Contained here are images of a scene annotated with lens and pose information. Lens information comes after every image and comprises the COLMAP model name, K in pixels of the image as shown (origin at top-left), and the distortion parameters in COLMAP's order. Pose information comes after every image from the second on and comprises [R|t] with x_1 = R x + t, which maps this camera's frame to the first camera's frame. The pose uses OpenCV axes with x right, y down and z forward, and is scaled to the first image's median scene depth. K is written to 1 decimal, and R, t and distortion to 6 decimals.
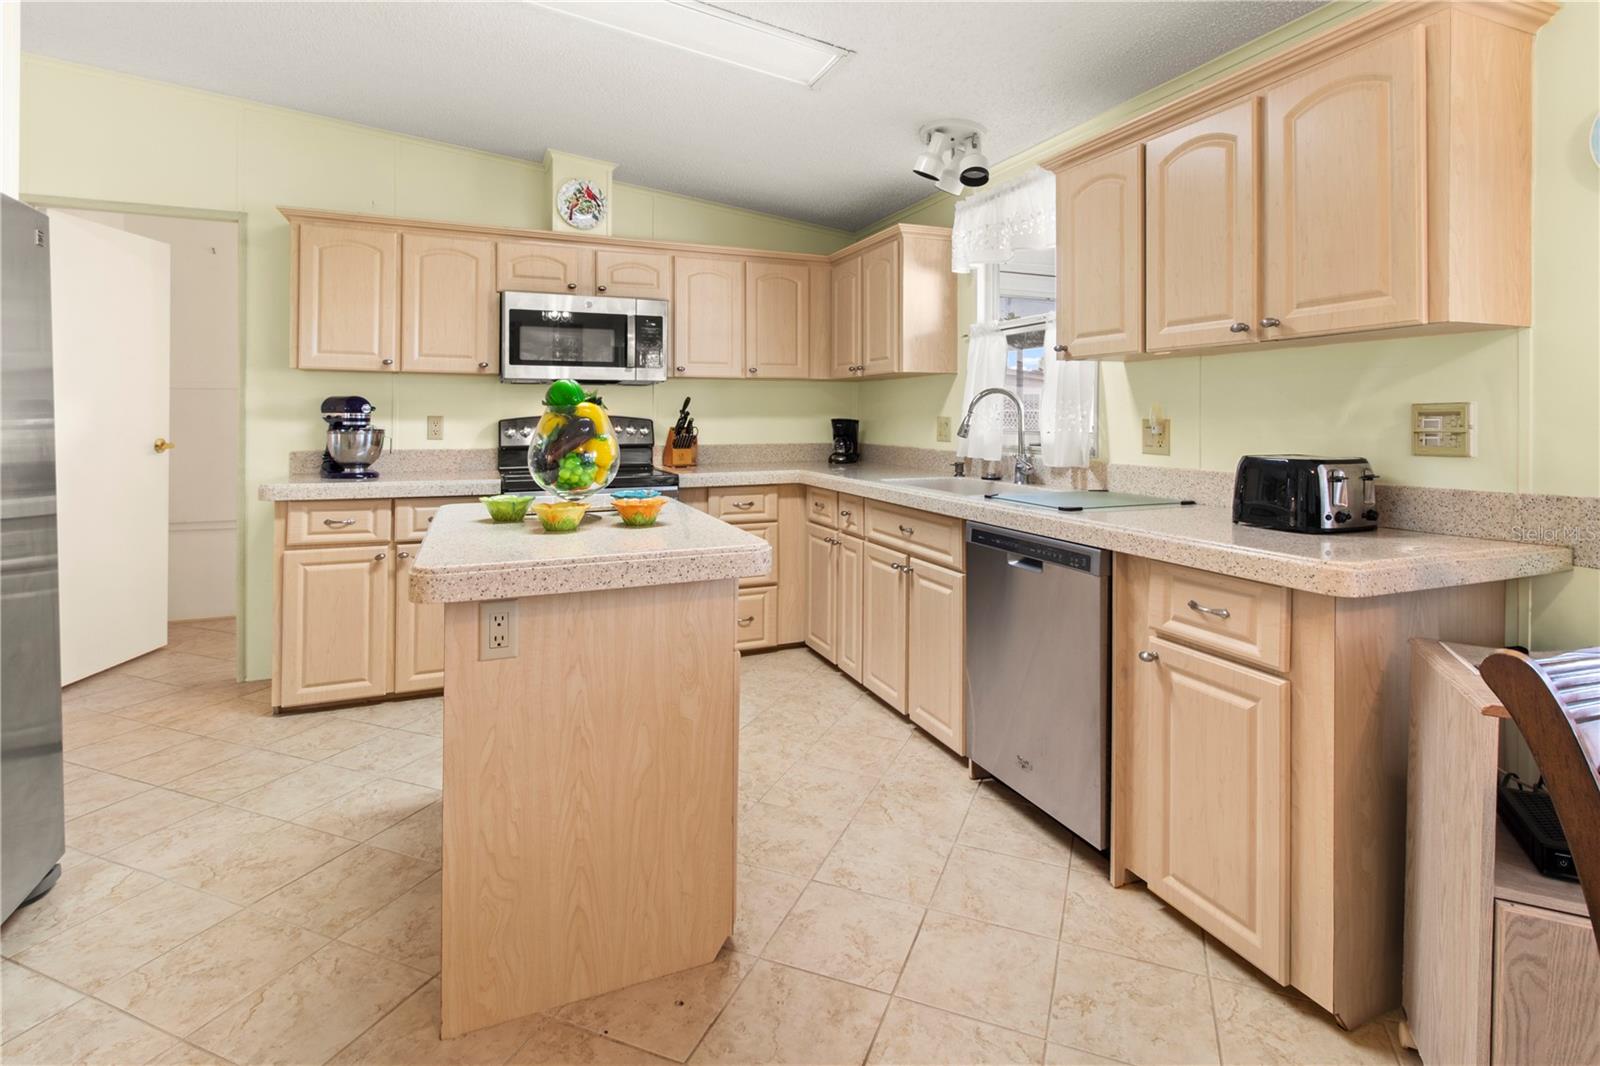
lens RADIAL K [[773.0, 0, 818.5], [0, 773.0, 418.5], [0, 0, 1]] dist [-0.002038, -0.000070]
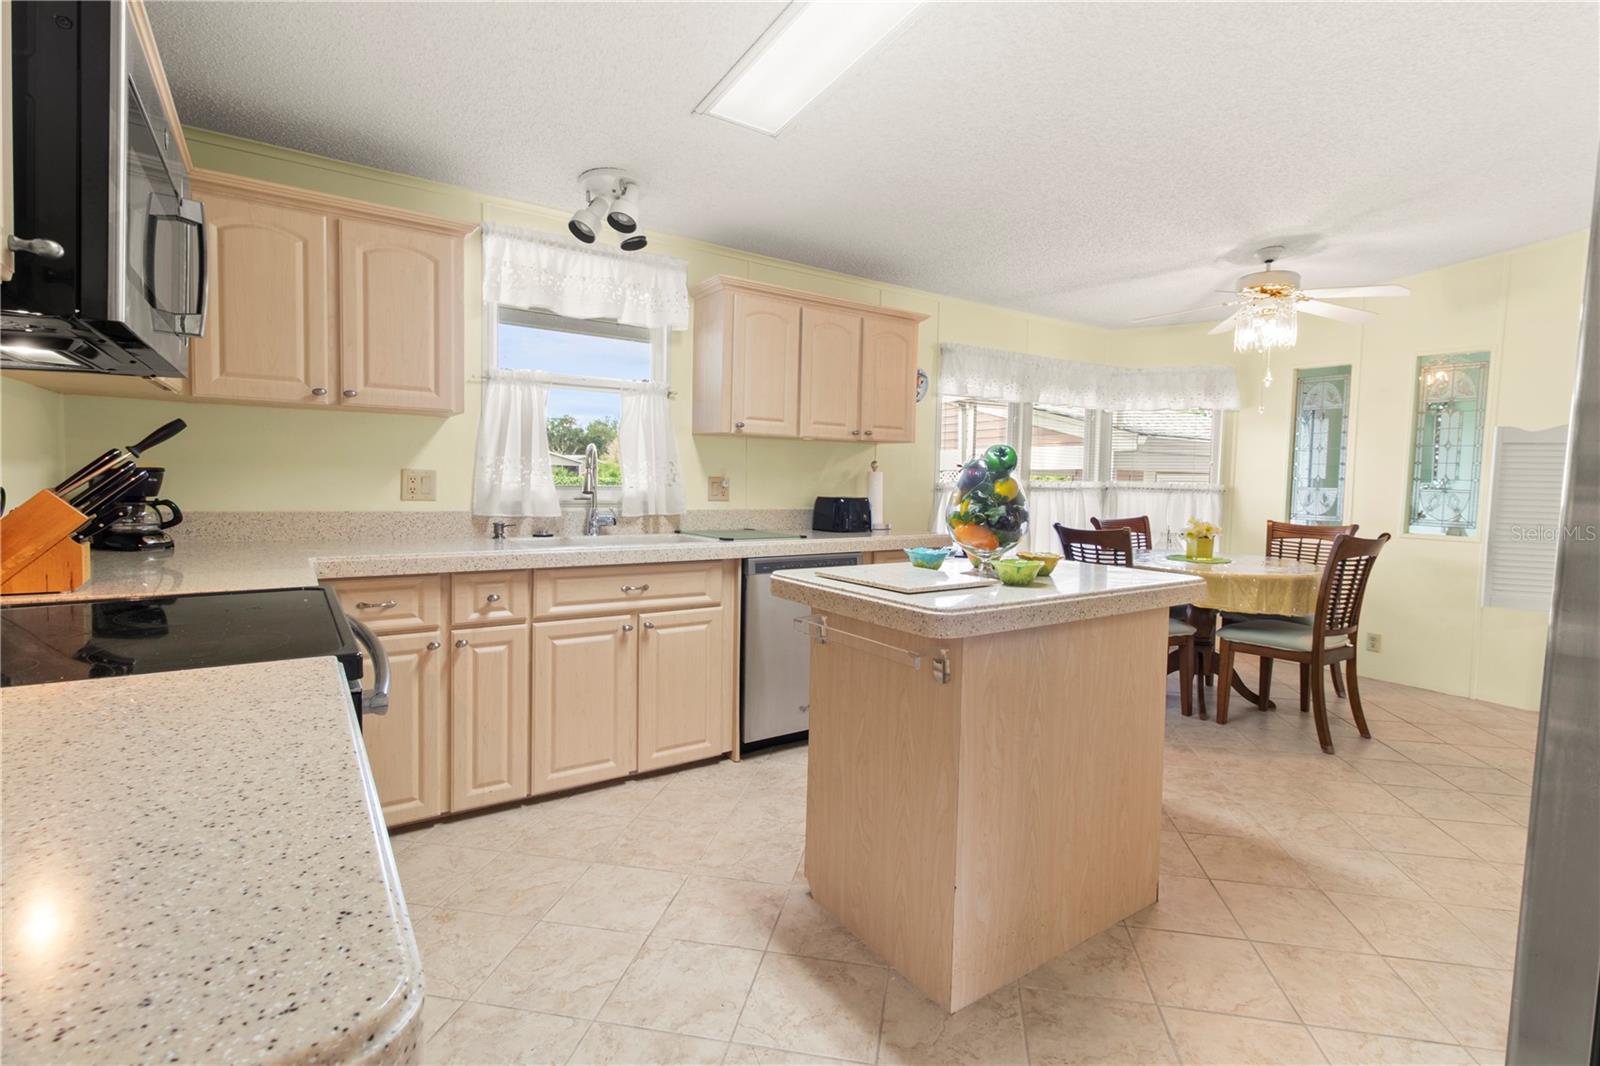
lens RADIAL K [[757.7, 0, 810.7], [0, 757.7, 512.5], [0, 0, 1]] dist [0.004859, 0.000248]
pose [[-0.197179, -0.052238, 0.978975, -0.797486], [-0.019640, 0.998589, 0.049329, -0.004458], [-0.980171, -0.009500, -0.197927, 0.889094]]
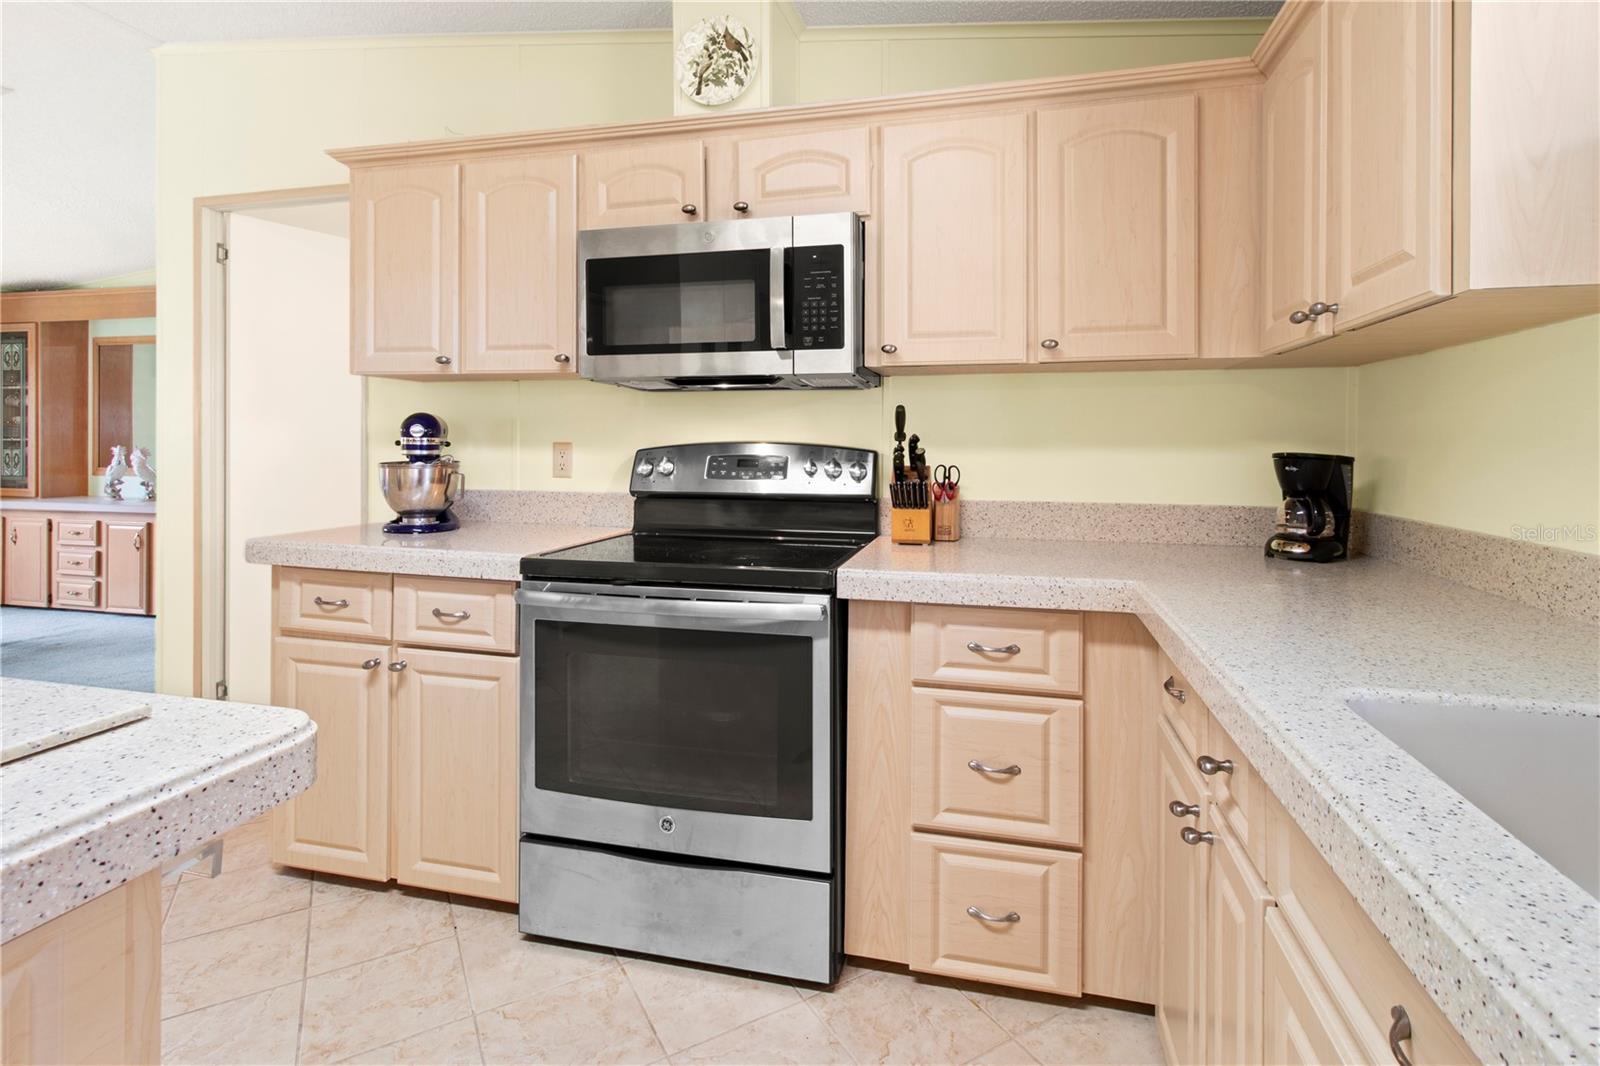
lens RADIAL K [[765.3, 0, 814.8], [0, 765.3, 440.8], [0, 0, 1]] dist [0.000779, 0.000113]
pose [[0.795989, 0.001618, -0.605309, 0.097246], [-0.007511, 0.999946, -0.007204, -0.001750], [0.605264, 0.010281, 0.795958, 0.699185]]
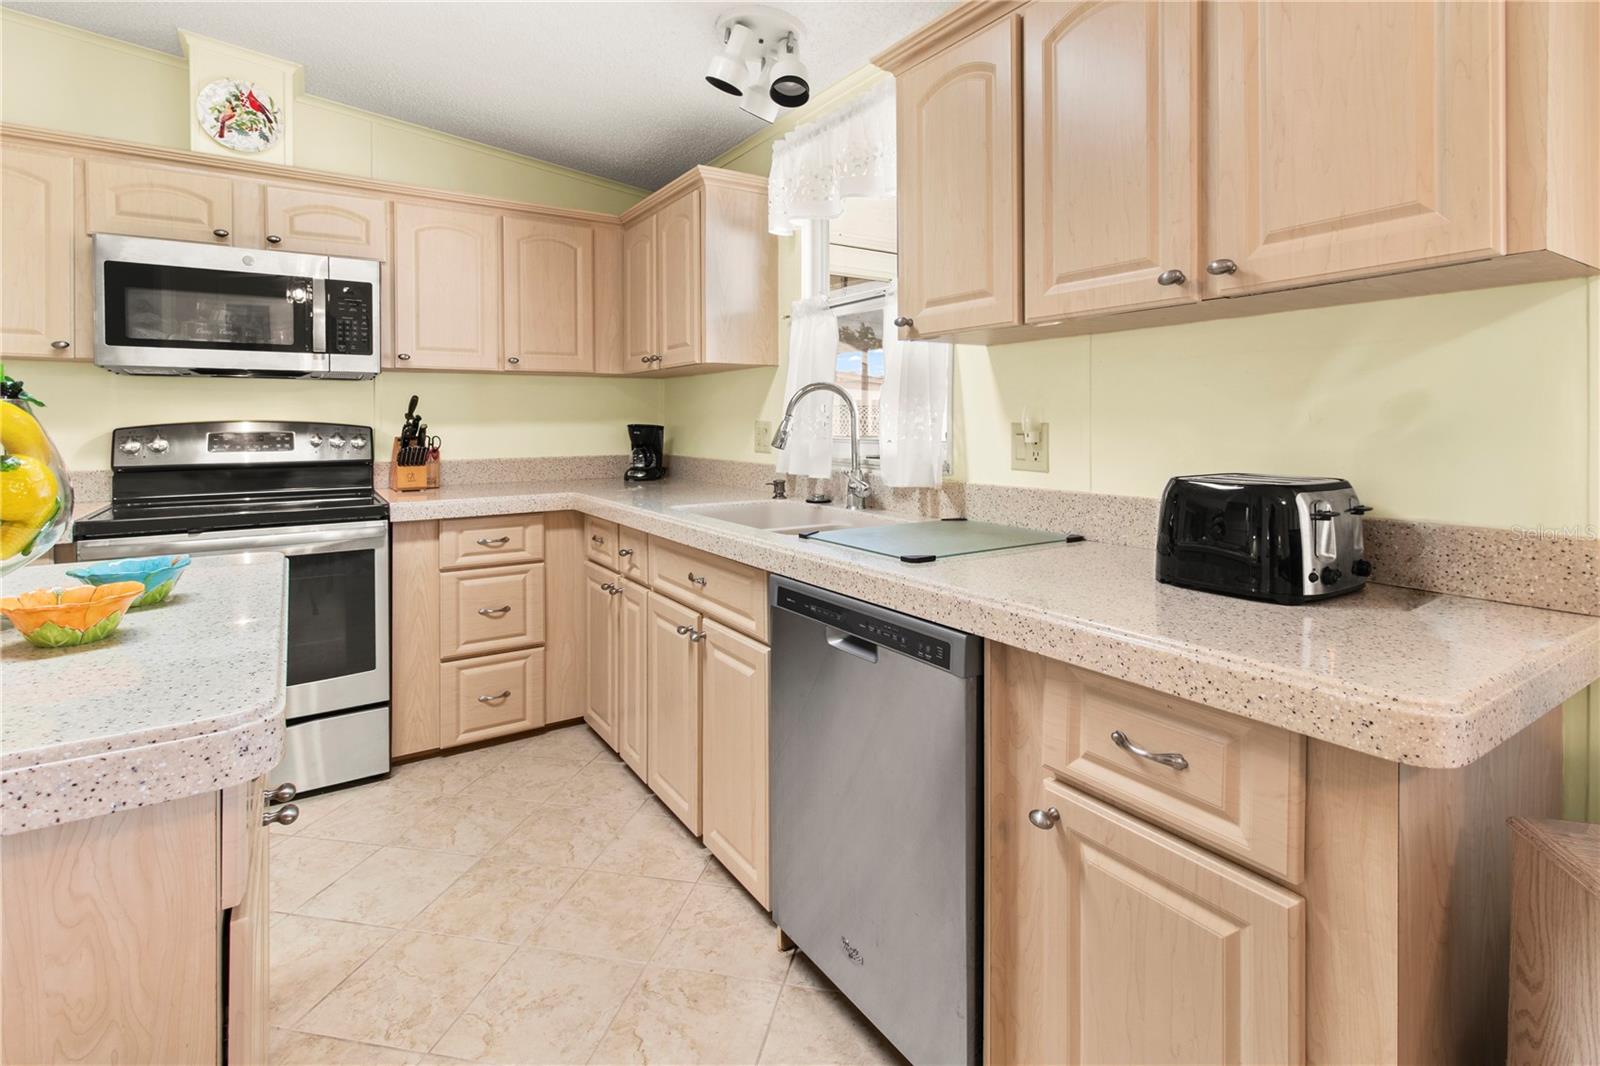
lens RADIAL K [[772.8, 0, 815.5], [0, 772.8, 428.0], [0, 0, 1]] dist [0.002610, 0.000205]
pose [[0.982964, -0.005211, 0.183723, 0.082635], [0.004341, 0.999977, 0.005141, 0.000983], [-0.183746, -0.004256, 0.982965, 0.255064]]
